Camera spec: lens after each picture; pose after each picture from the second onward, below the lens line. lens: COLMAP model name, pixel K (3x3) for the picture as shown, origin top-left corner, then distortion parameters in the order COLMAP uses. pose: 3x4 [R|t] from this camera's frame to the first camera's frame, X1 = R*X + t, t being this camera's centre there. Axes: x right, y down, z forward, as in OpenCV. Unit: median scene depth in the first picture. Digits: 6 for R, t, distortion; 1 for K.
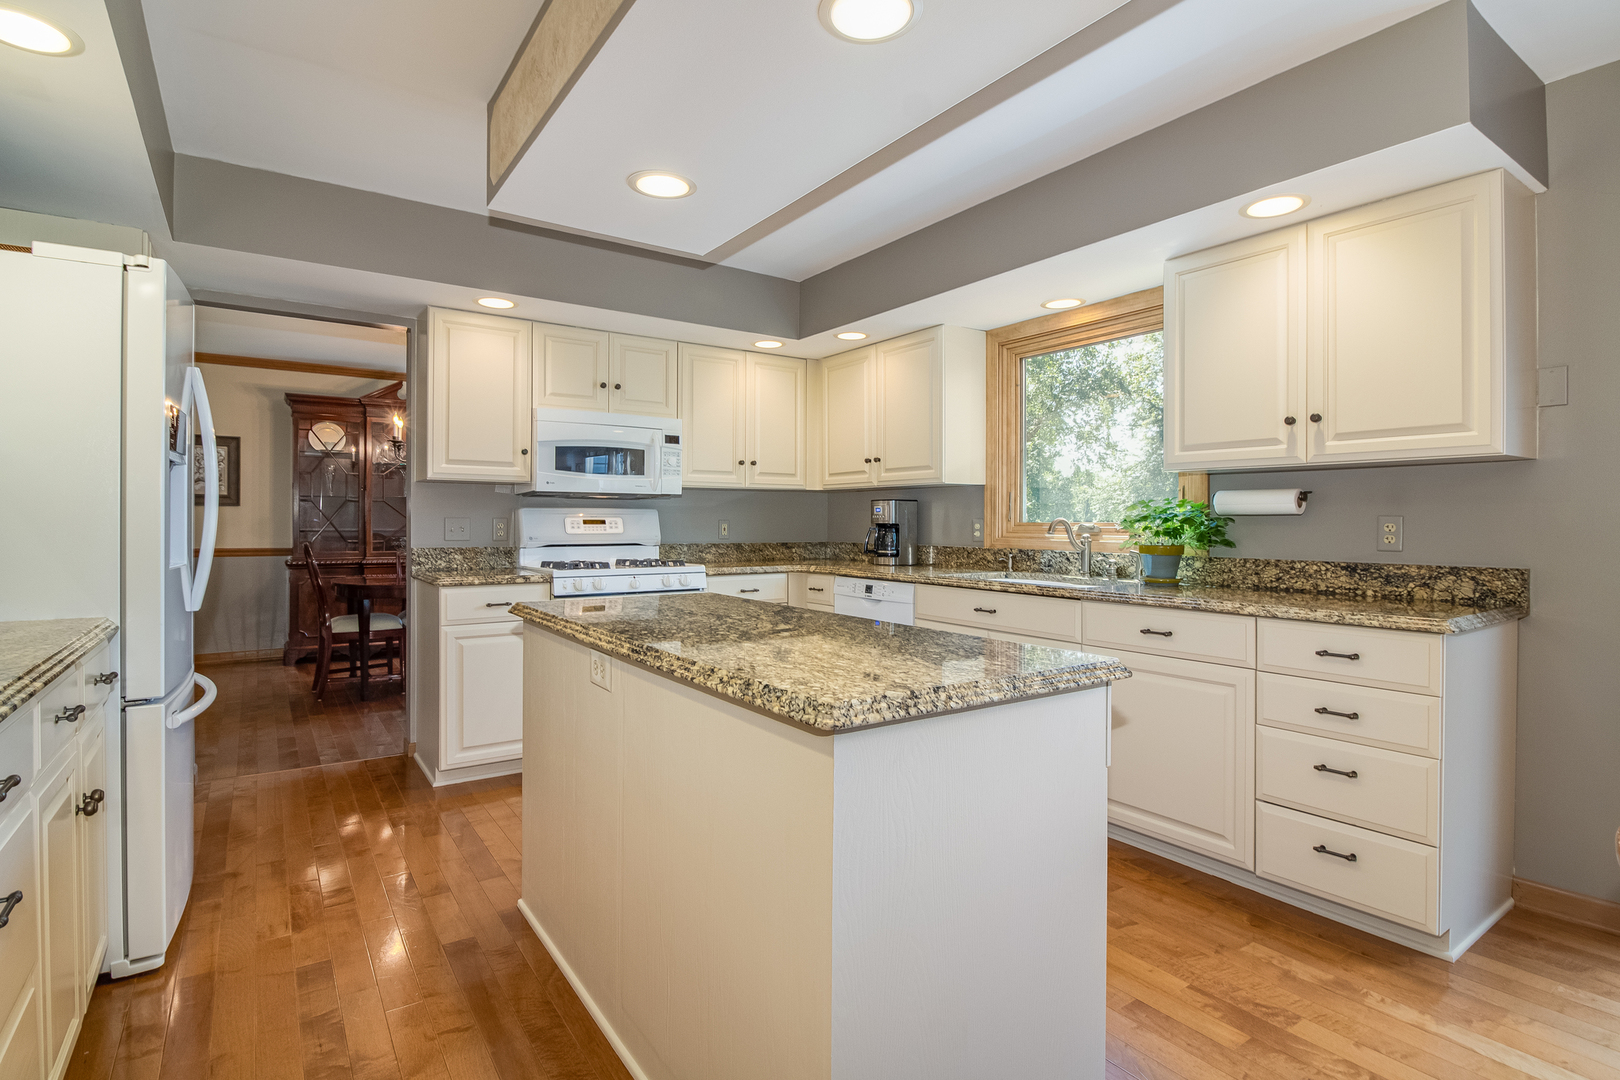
lens RADIAL K [[792.4, 0, 804.6], [0, 792.4, 520.6], [0, 0, 1]] dist [-0.002039, -0.000527]
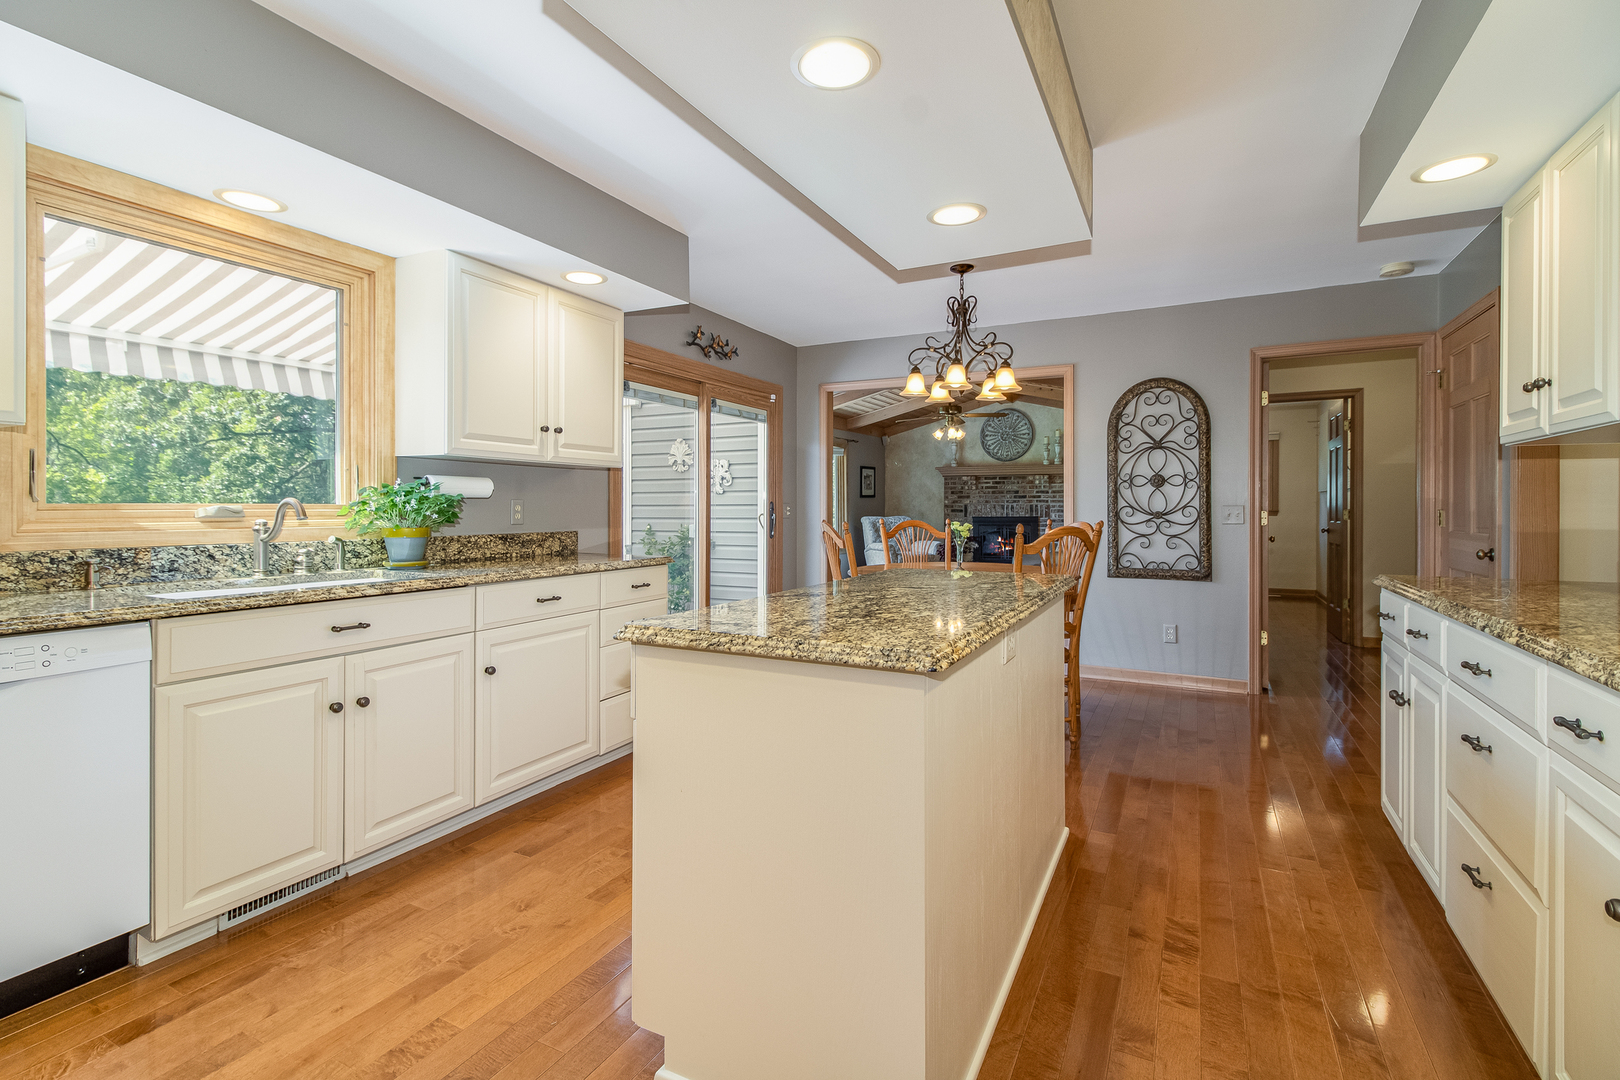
lens RADIAL K [[735.1, 0, 804.4], [0, 735.1, 518.0], [0, 0, 1]] dist [0.000470, -0.000165]
pose [[-0.471770, -0.013880, 0.881613, -0.452556], [-0.000183, 0.999878, 0.015644, 0.003958], [-0.881722, 0.007219, -0.471714, 0.779582]]
